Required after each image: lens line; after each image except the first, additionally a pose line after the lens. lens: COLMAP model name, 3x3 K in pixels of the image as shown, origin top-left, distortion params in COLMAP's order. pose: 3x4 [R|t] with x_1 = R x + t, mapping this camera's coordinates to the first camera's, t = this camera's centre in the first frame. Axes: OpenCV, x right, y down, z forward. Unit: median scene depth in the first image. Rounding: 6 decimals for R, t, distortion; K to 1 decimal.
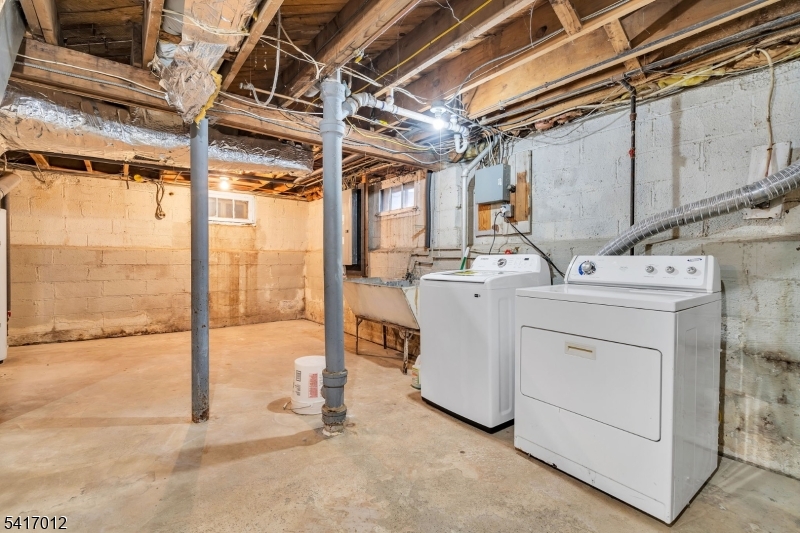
lens RADIAL K [[366.4, 0, 398.1], [0, 366.4, 265.2], [0, 0, 1]] dist [-0.003590, 0.000331]
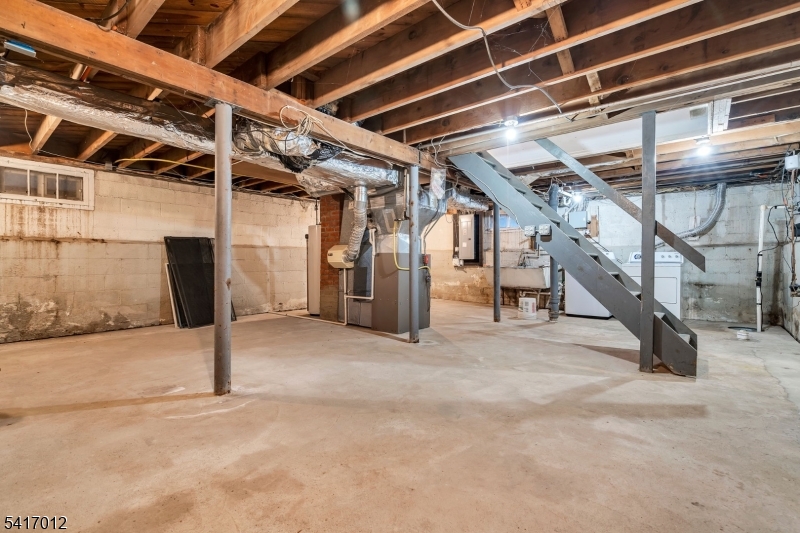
lens RADIAL K [[366.4, 0, 402.2], [0, 366.4, 263.6], [0, 0, 1]] dist [-0.003590, 0.000331]
pose [[0.975368, -0.007499, 0.220457, -1.432531], [0.008923, 0.999945, -0.005465, 0.046547], [-0.220404, 0.007297, 0.975381, -1.011182]]
